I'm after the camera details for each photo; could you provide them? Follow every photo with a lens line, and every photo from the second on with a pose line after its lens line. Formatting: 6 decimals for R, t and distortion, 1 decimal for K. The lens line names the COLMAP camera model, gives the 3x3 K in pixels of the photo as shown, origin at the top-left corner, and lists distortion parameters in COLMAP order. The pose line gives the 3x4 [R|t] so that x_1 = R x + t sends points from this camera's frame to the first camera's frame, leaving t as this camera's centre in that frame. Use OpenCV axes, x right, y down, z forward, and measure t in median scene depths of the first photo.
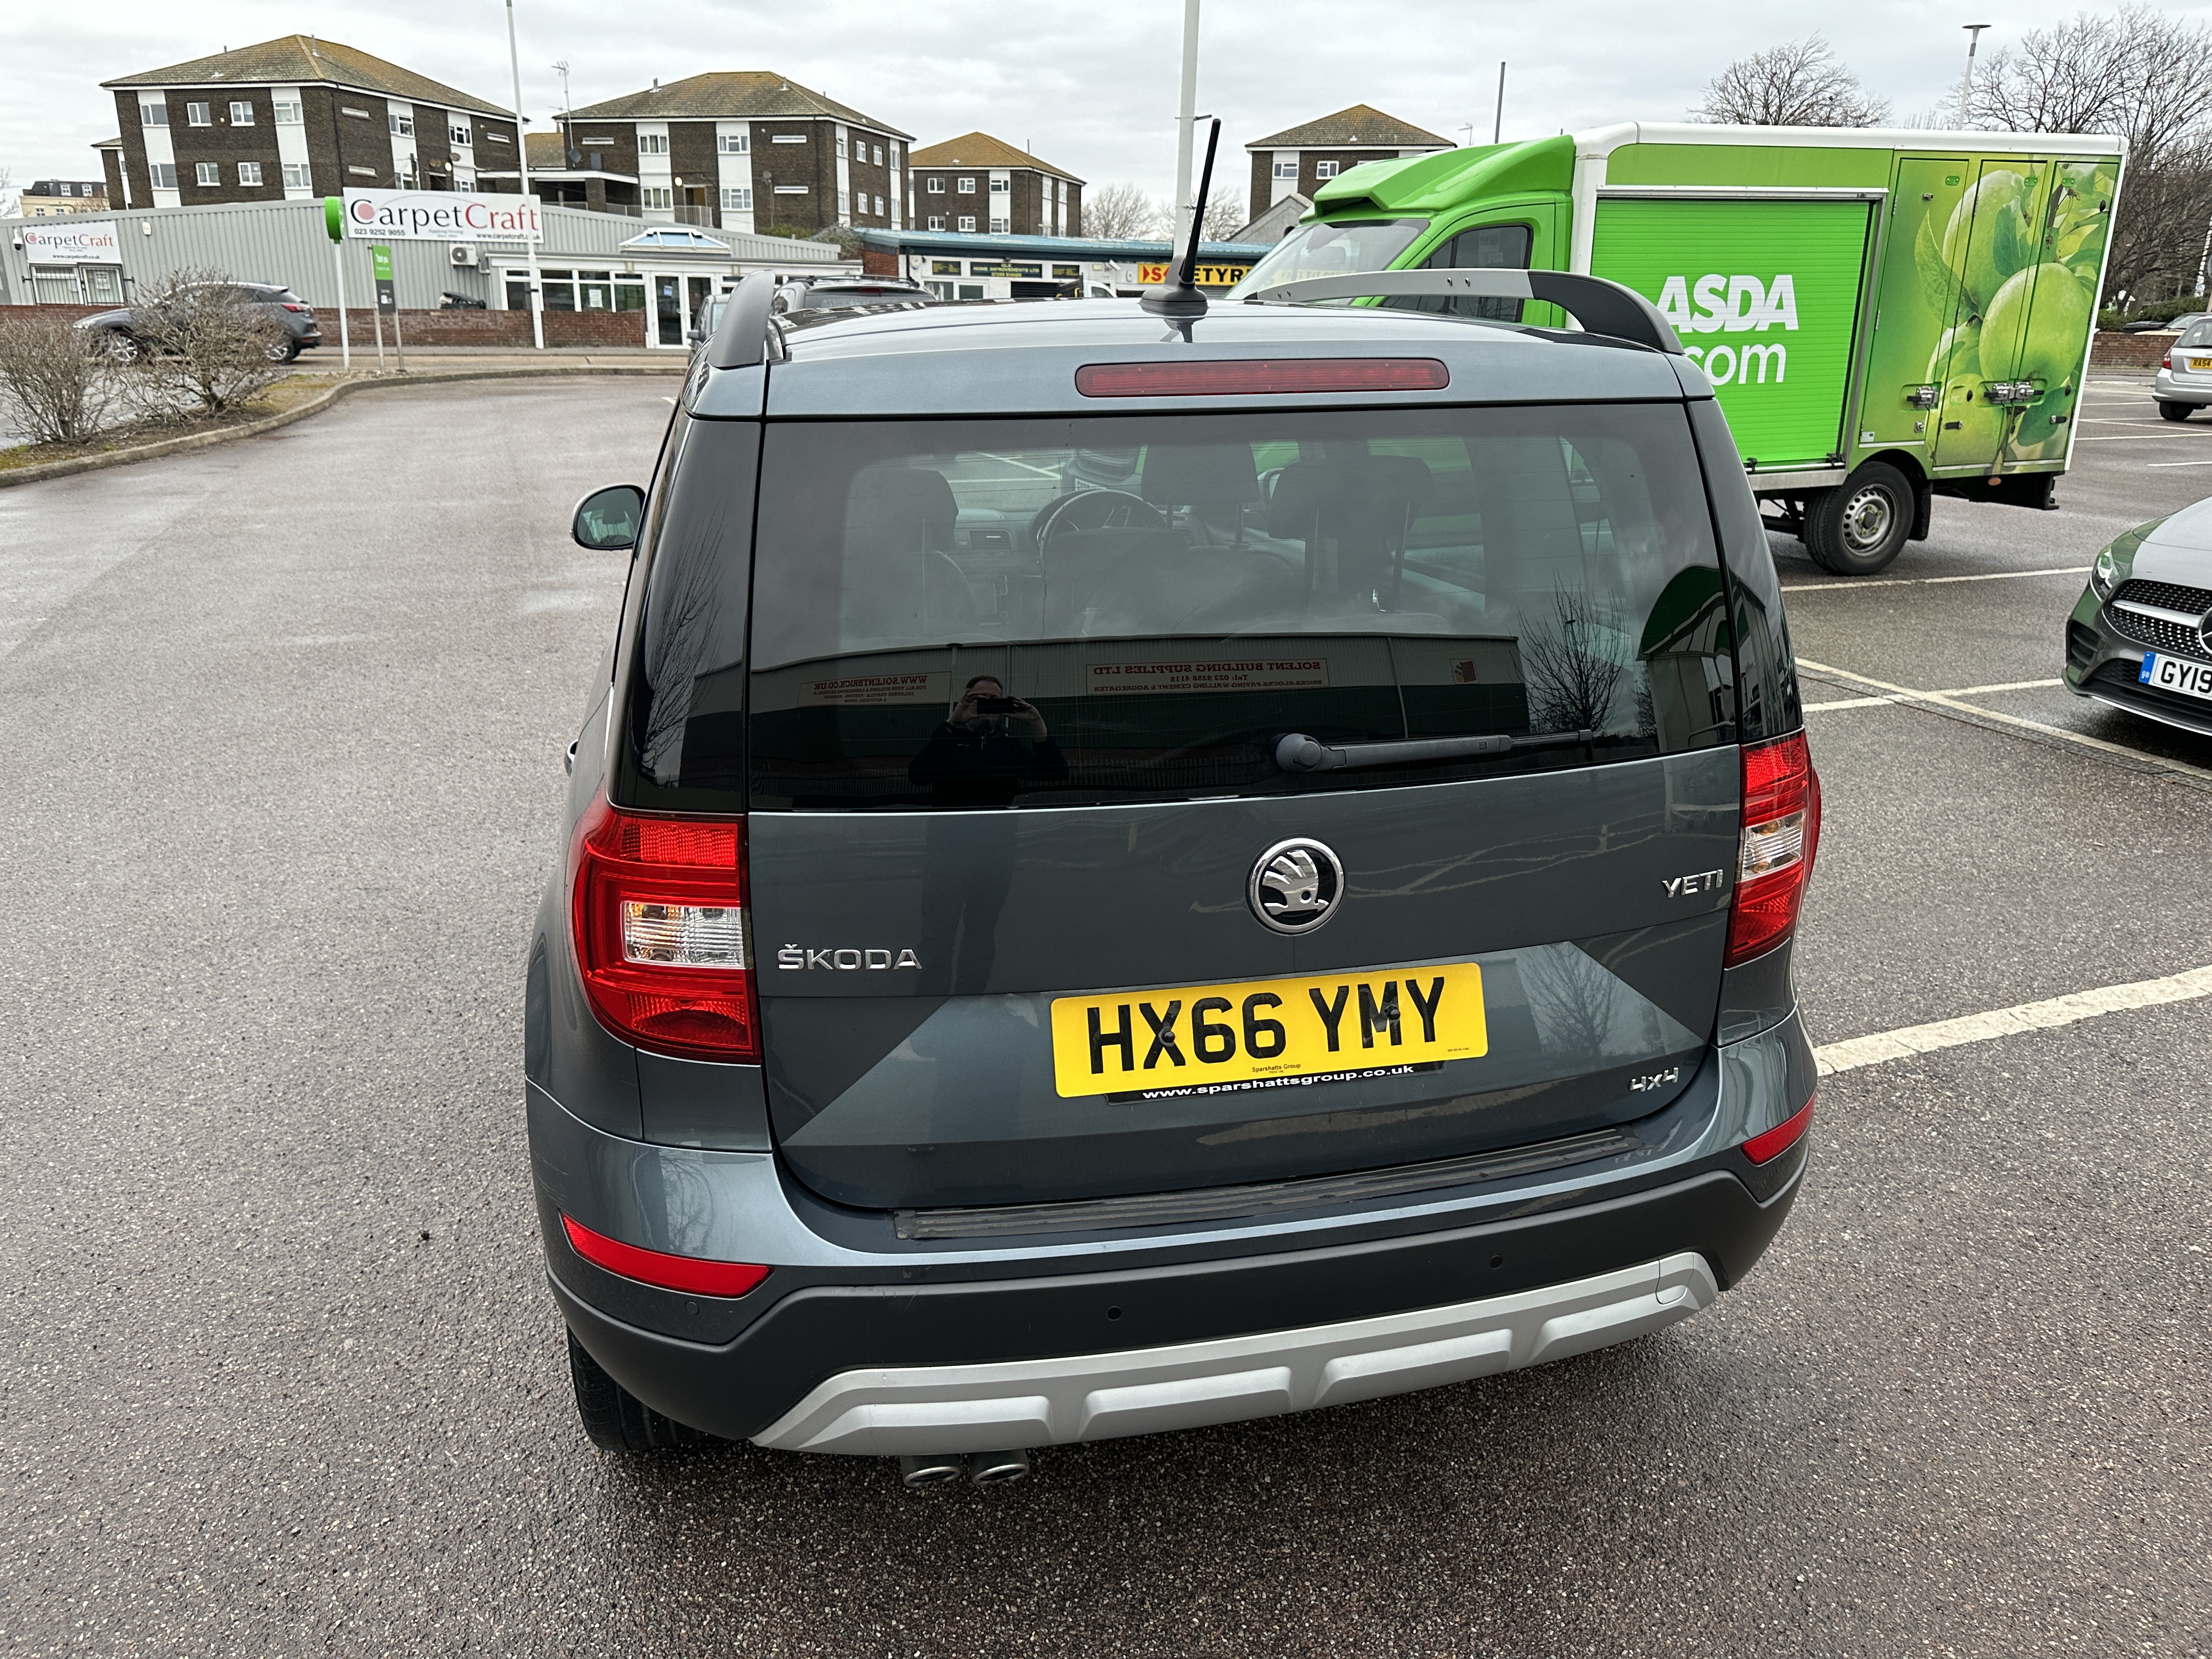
lens RADIAL K [[1504.0, 0, 1101.9], [0, 1504.0, 825.9], [0, 0, 1]] dist [0.000975, -0.006860]
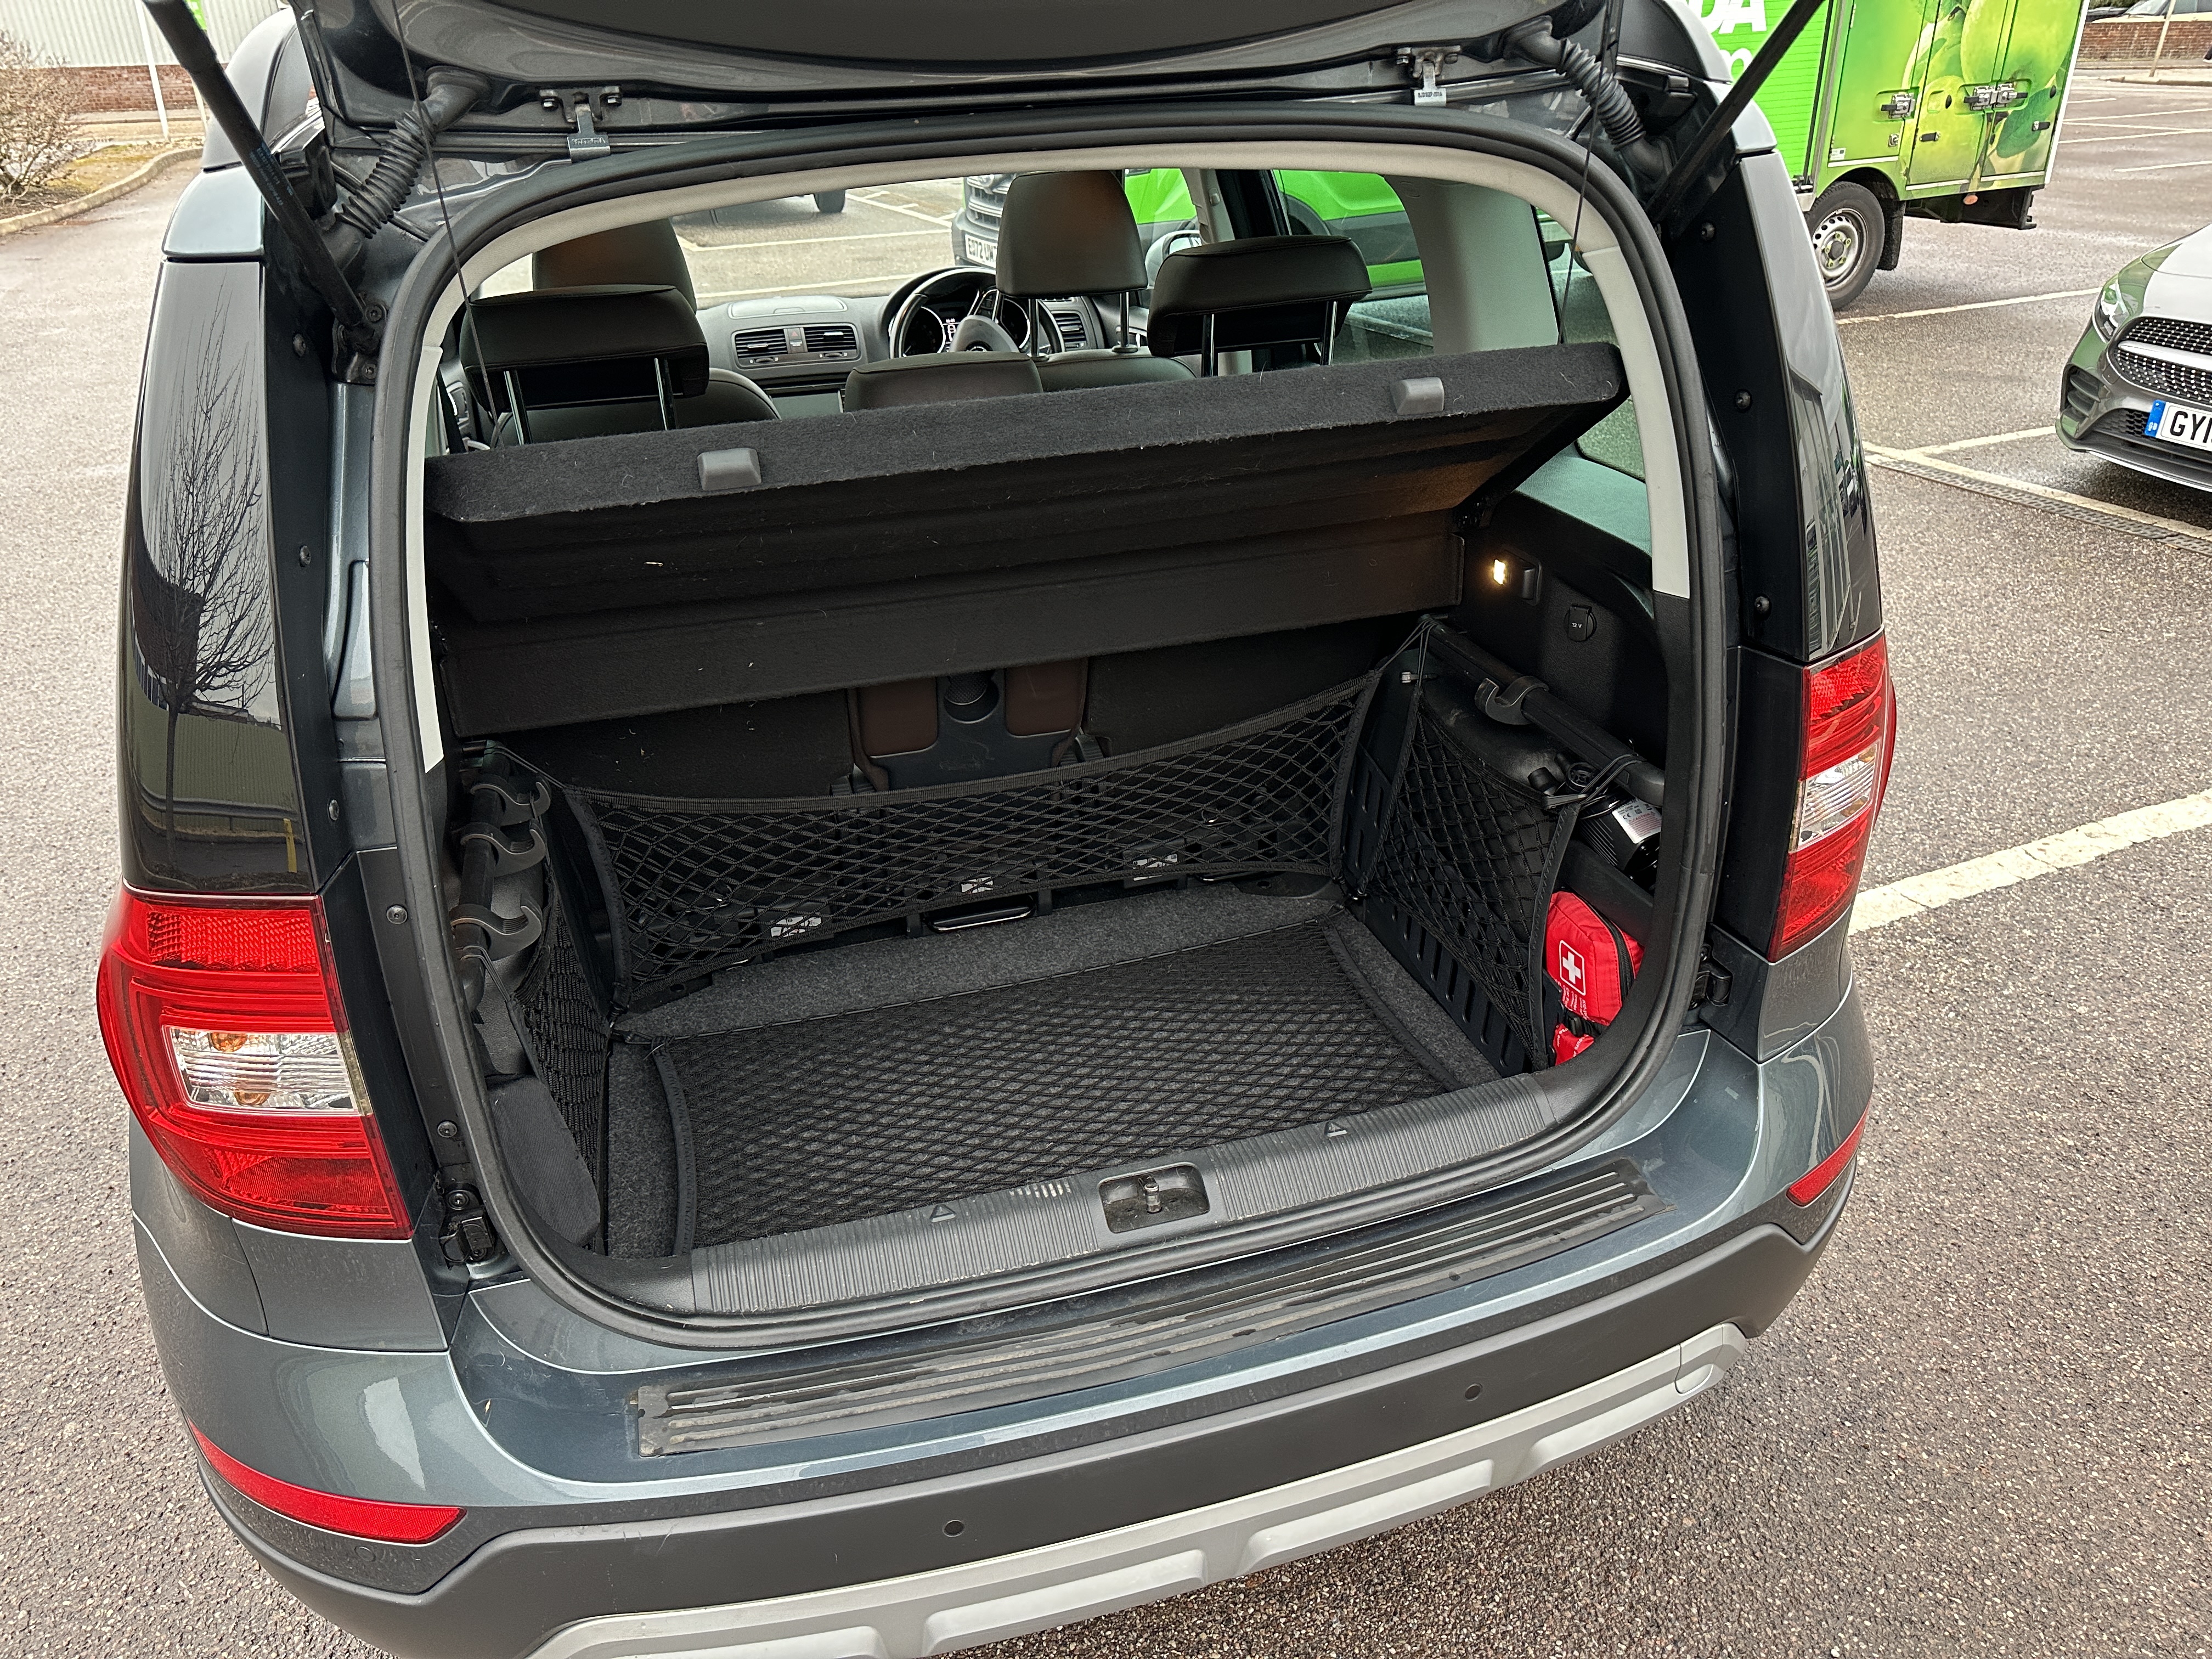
lens RADIAL K [[1504.0, 0, 1101.9], [0, 1504.0, 825.9], [0, 0, 1]] dist [0.000975, -0.006860]
pose [[0.997938, -0.054813, 0.033399, 0.021958], [0.048999, 0.986667, 0.155203, -0.034982], [-0.041461, -0.153246, 0.987318, 0.099502]]
